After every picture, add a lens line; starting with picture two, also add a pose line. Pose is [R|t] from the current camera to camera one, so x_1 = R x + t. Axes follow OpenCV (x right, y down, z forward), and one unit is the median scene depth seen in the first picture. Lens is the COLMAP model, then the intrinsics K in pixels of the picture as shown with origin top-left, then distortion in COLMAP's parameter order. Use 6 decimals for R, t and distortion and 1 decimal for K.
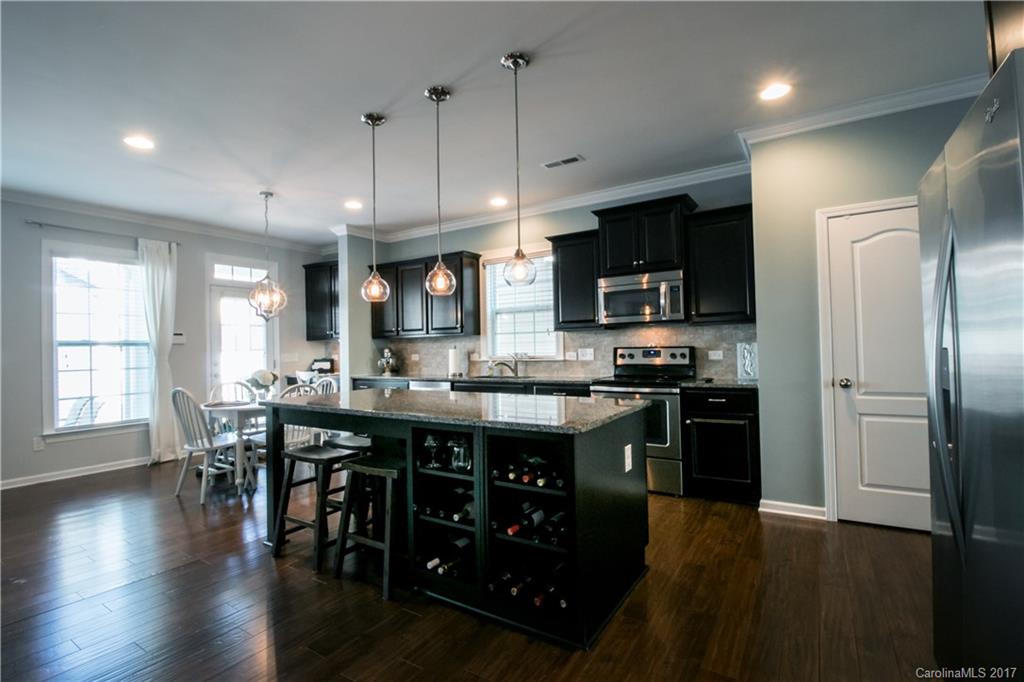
lens RADIAL K [[477.6, 0, 515.8], [0, 477.6, 346.0], [0, 0, 1]] dist [0.001371, -0.001524]
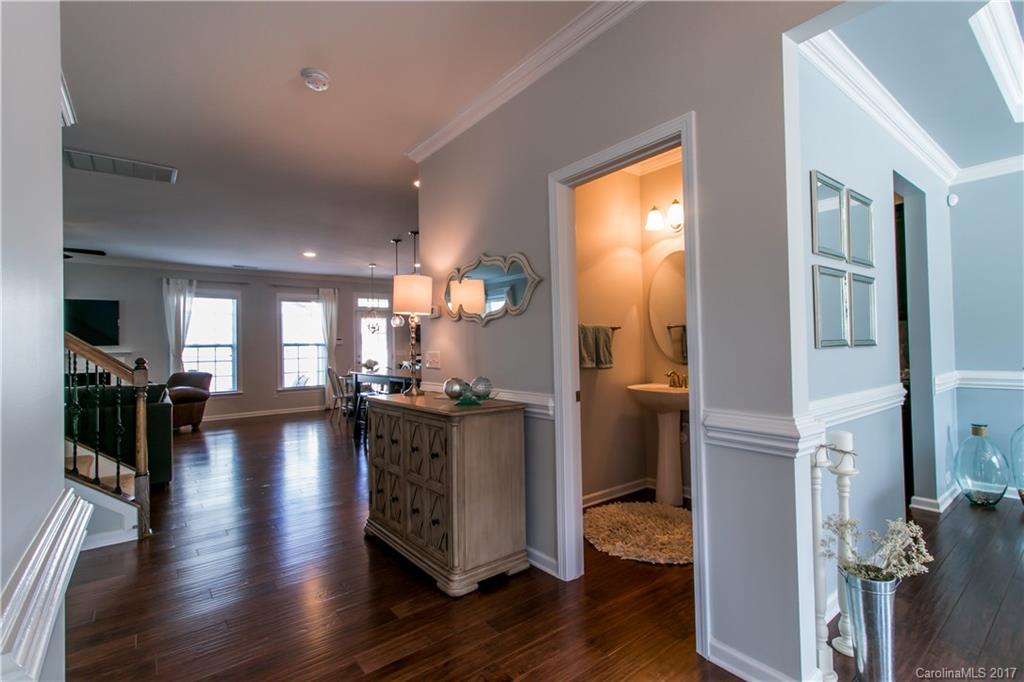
lens RADIAL K [[477.6, 0, 527.4], [0, 477.6, 343.4], [0, 0, 1]] dist [0.001371, -0.001524]
pose [[0.948143, 0.000200, -0.317843, 0.578765], [0.001961, 0.999977, 0.006479, -0.020475], [0.317837, -0.006767, 0.948121, -0.516609]]
